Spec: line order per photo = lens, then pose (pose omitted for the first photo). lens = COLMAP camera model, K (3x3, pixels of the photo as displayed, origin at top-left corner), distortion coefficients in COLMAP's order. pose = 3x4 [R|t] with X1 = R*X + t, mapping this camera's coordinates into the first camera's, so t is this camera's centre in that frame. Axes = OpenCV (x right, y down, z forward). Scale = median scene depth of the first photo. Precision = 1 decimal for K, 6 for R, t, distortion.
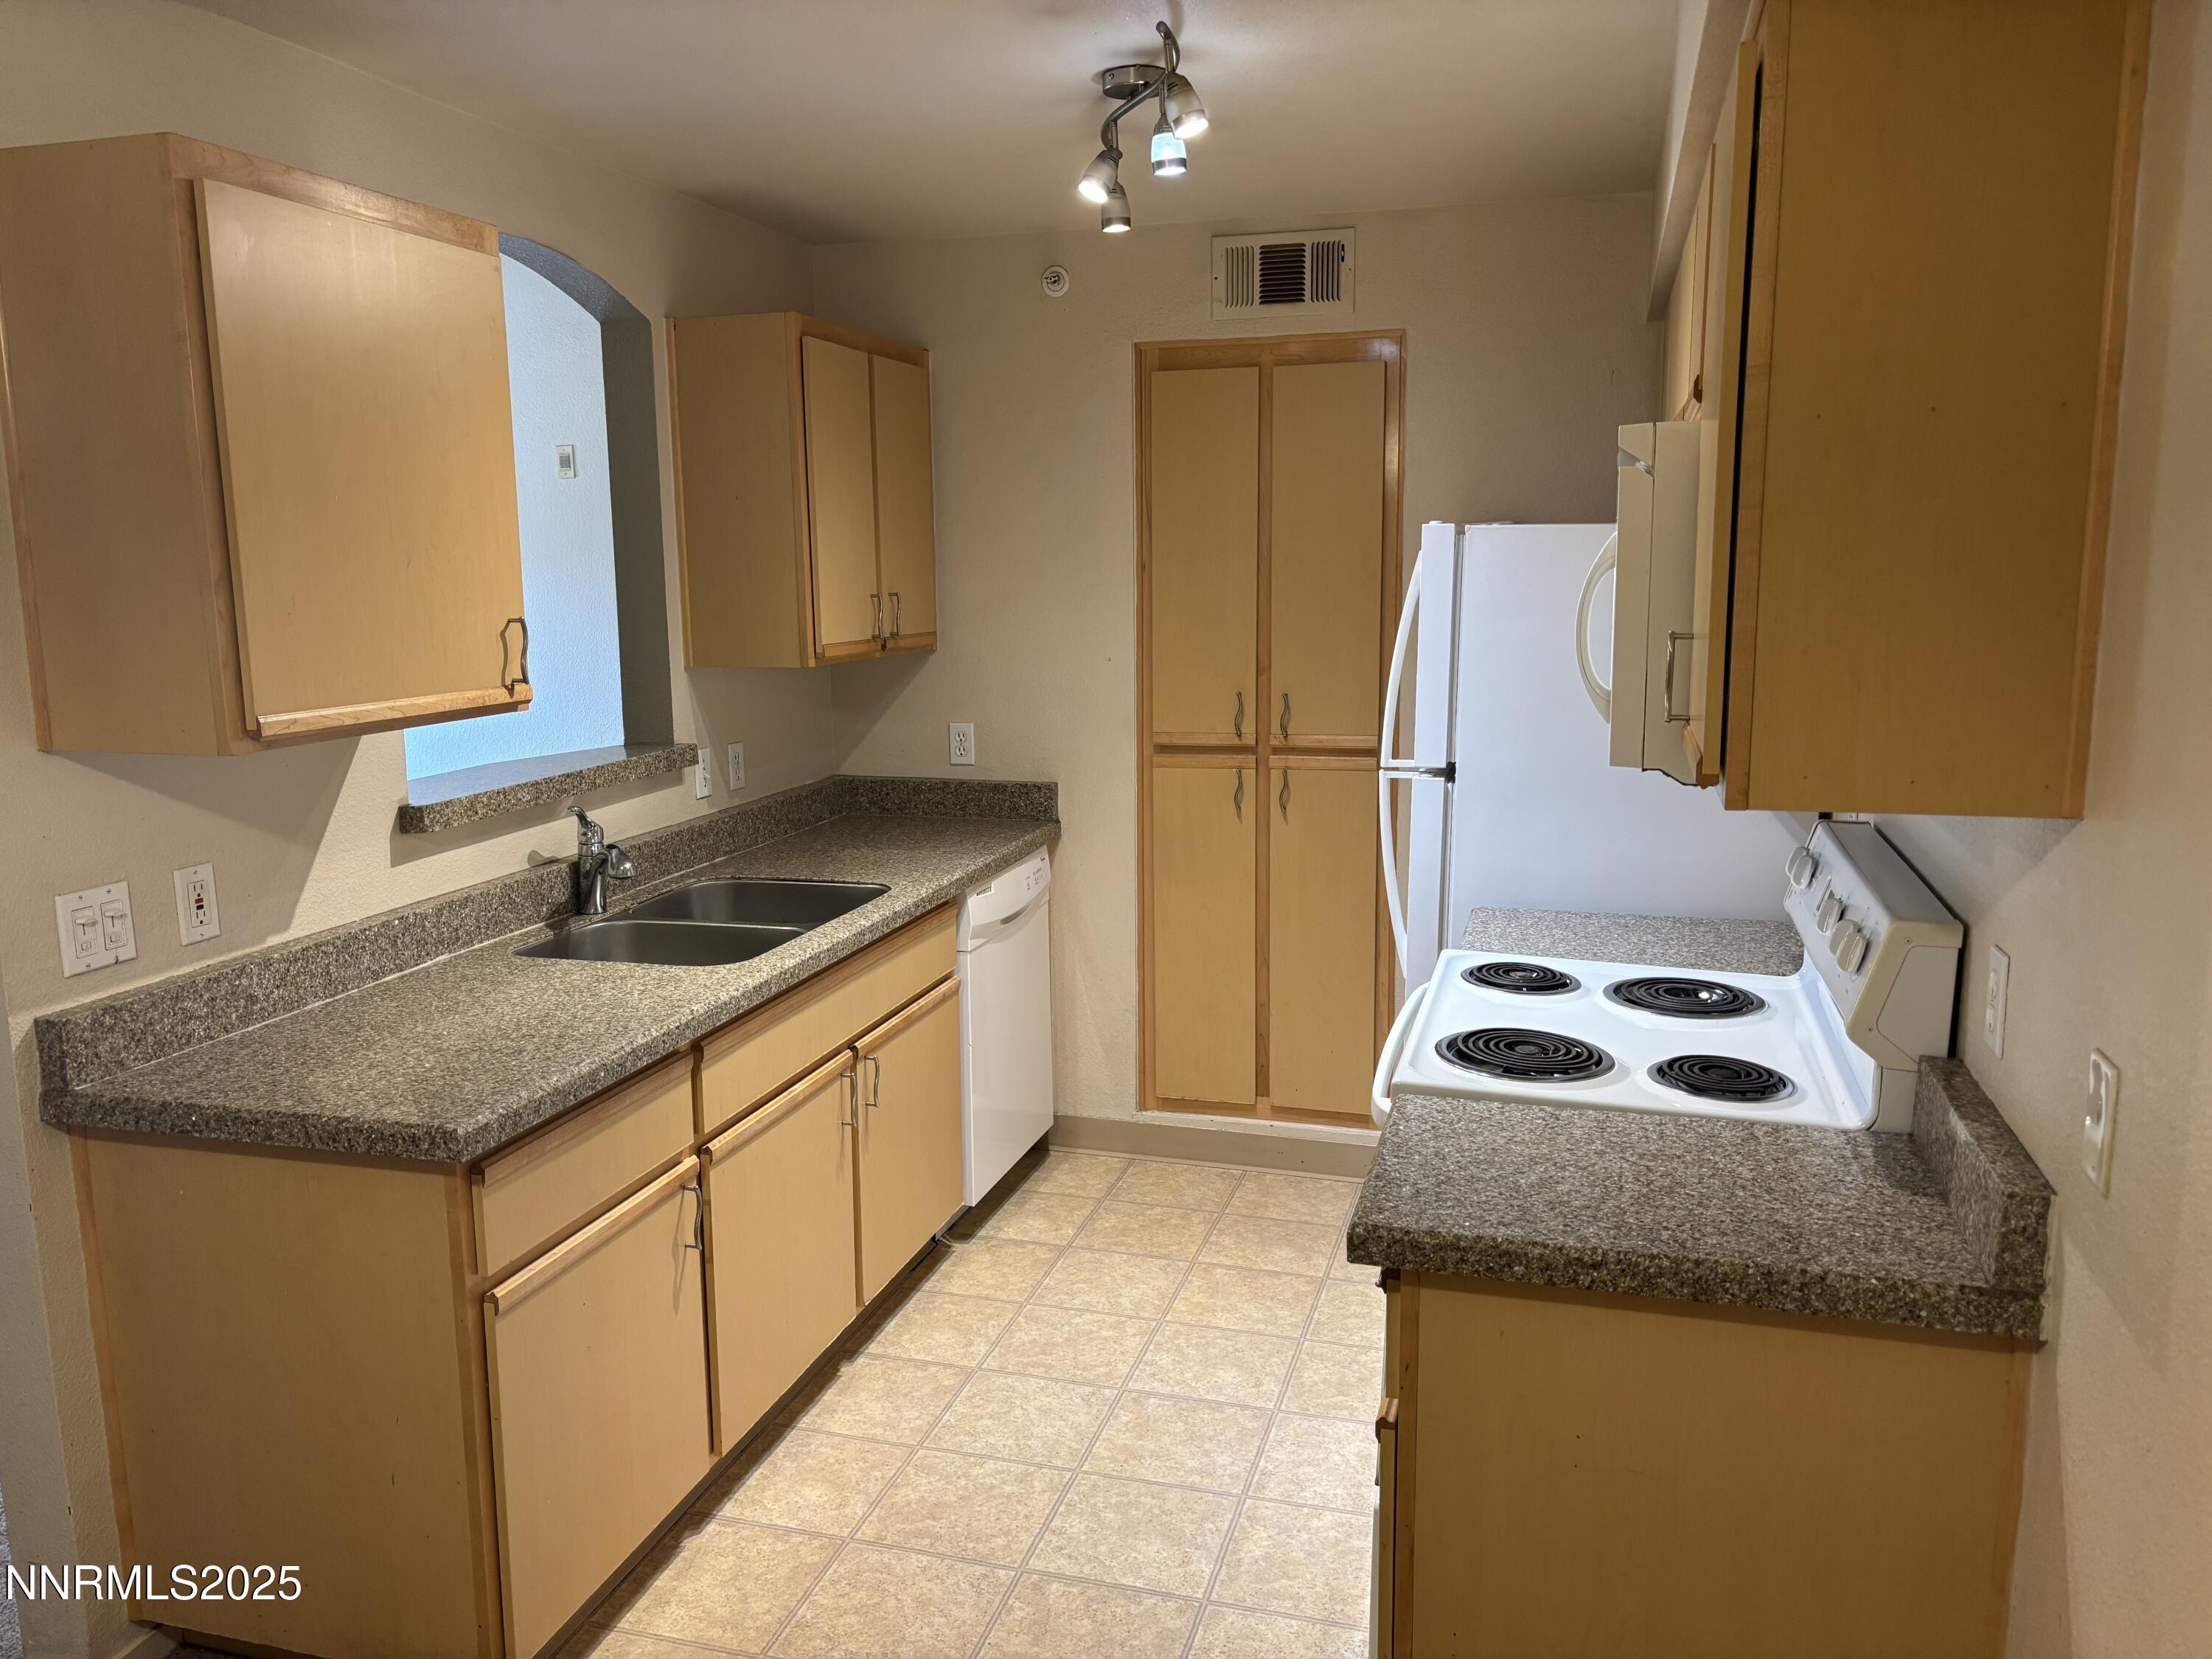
lens RADIAL K [[1654.9, 0, 1112.5], [0, 1654.9, 840.8], [0, 0, 1]] dist [0.027897, -0.015051]
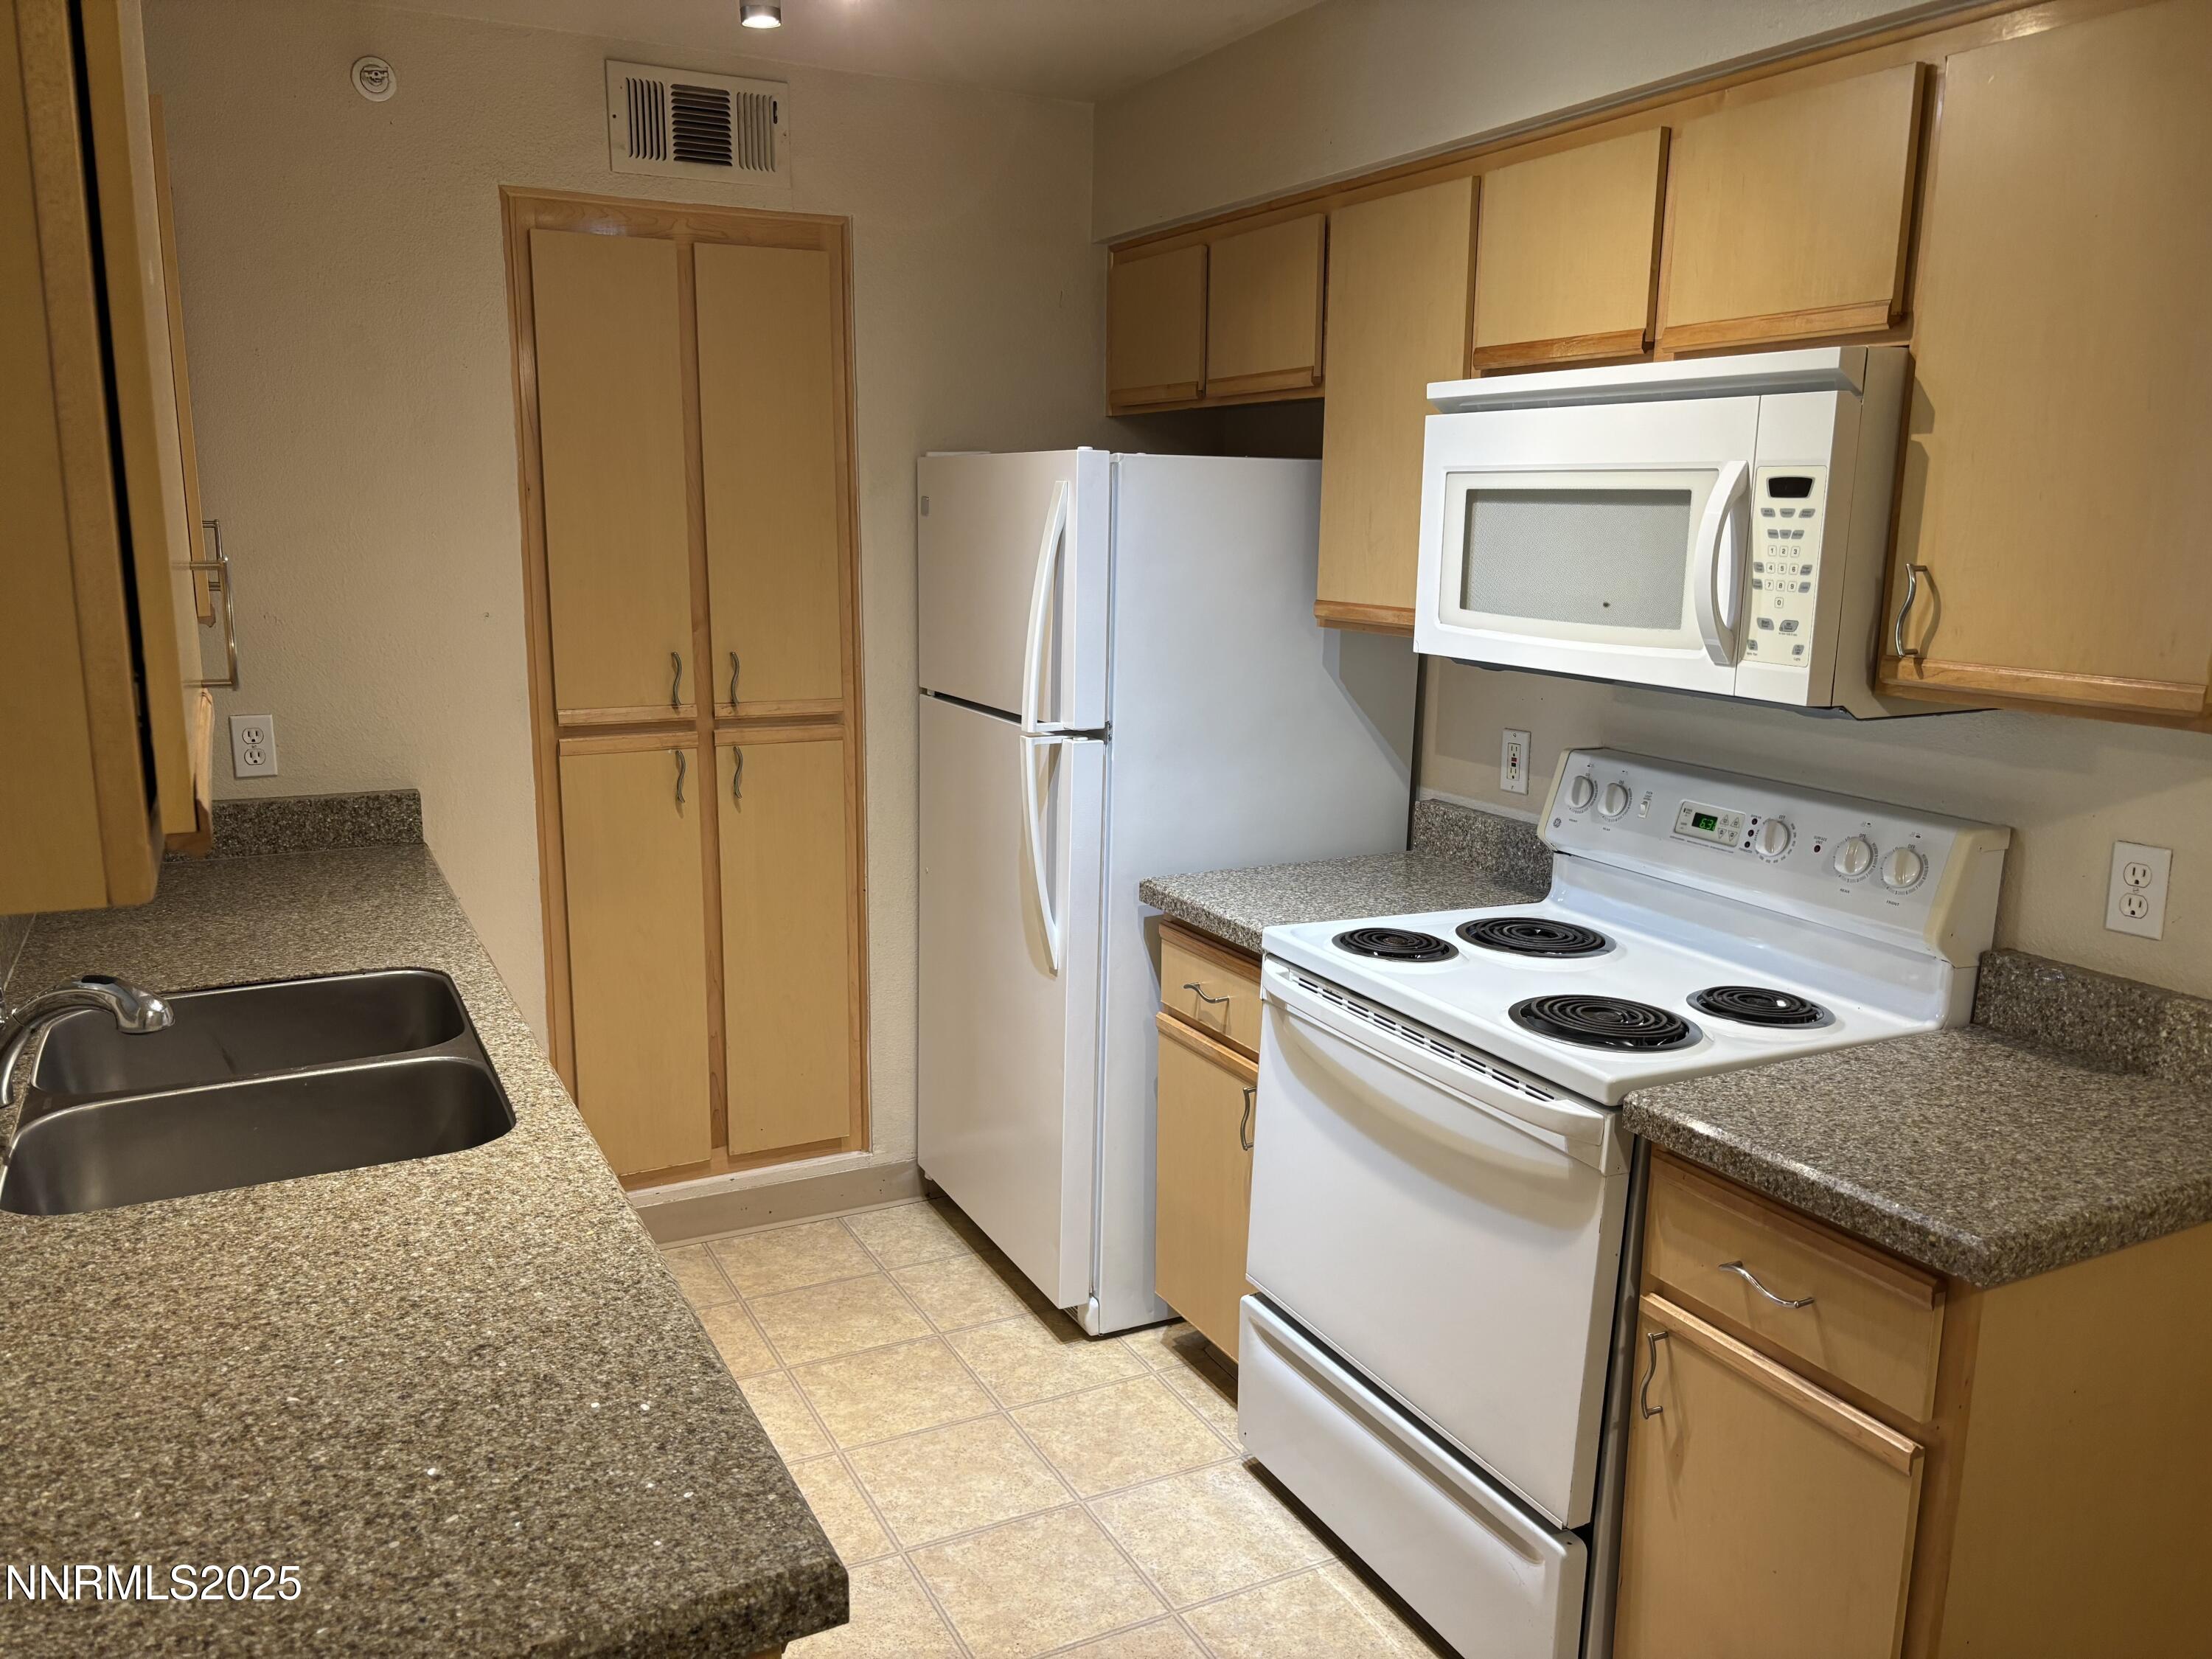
lens RADIAL K [[1654.9, 0, 1094.8], [0, 1654.9, 830.3], [0, 0, 1]] dist [0.027897, -0.015051]
pose [[0.729137, -0.113387, 0.674909, -0.336796], [0.095878, 0.993378, 0.063309, -0.038139], [-0.677618, 0.018548, 0.735180, 0.291082]]
